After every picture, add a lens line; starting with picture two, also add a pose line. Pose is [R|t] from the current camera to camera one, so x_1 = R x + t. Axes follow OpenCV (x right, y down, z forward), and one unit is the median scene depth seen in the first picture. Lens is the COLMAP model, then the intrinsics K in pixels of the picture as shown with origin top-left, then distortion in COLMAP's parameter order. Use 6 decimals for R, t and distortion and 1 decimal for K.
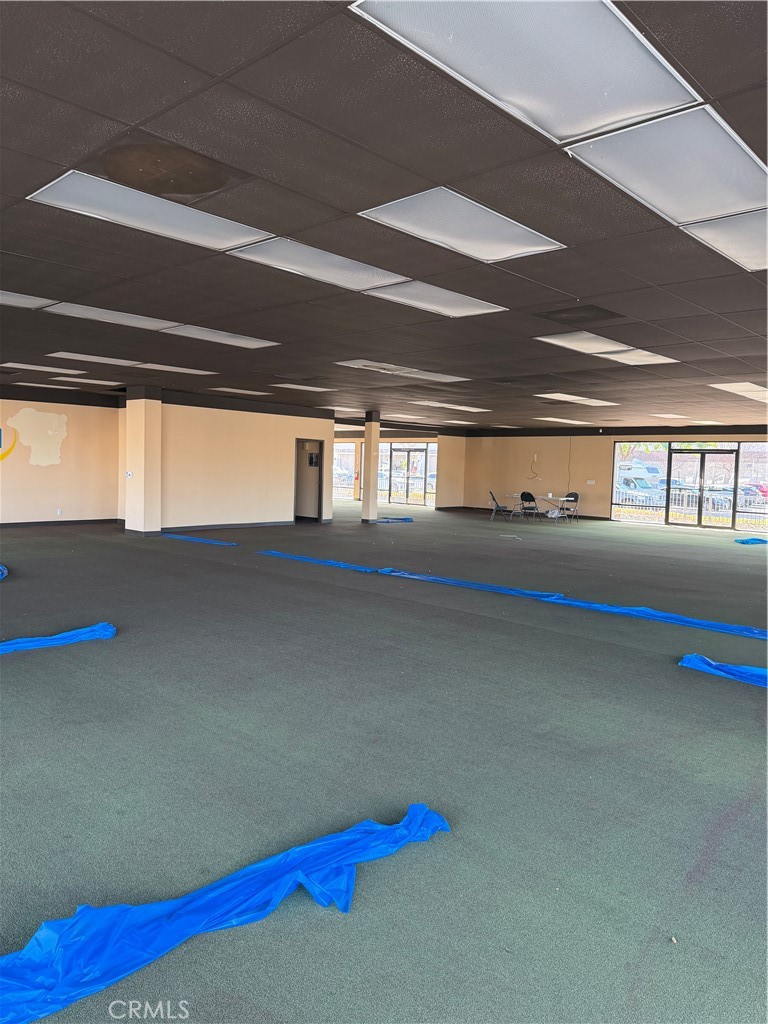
lens RADIAL K [[718.1, 0, 385.0], [0, 718.1, 506.8], [0, 0, 1]] dist [0.055655, -0.043526]
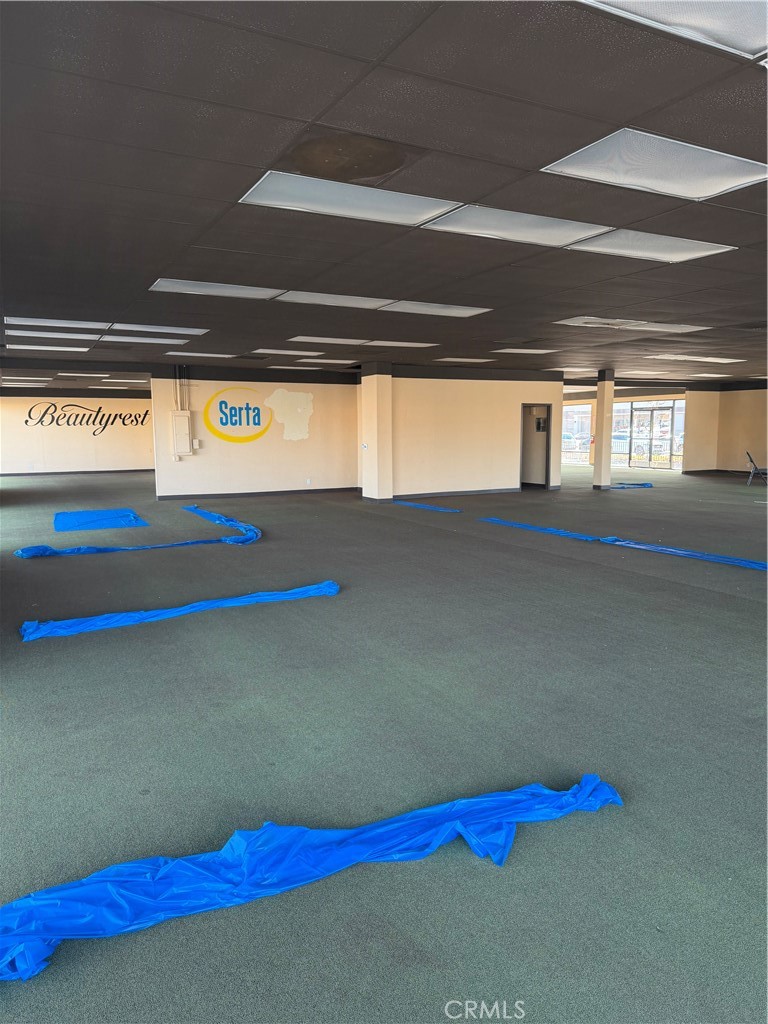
lens RADIAL K [[710.9, 0, 386.0], [0, 710.9, 513.2], [0, 0, 1]] dist [0.161946, -0.265440]
pose [[0.946039, 0.001529, -0.324049, 0.054897], [0.016718, 0.998427, 0.053518, -0.002307], [0.323622, -0.056047, 0.944525, -0.003885]]
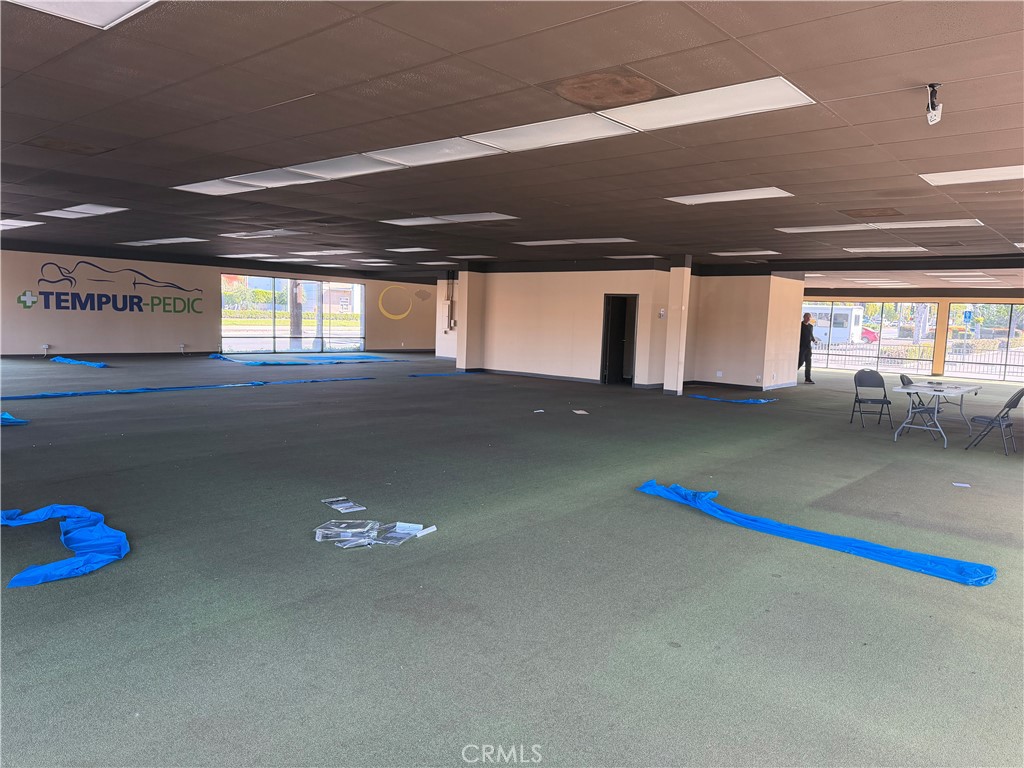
lens RADIAL K [[718.1, 0, 512.0], [0, 718.1, 384.0], [0, 0, 1]] dist [0.055655, -0.043526]
pose [[0.044128, 0.065535, -0.996874, 2.435262], [-0.091210, 0.993943, 0.061305, -0.066433], [0.994854, 0.088219, 0.049838, 2.414812]]
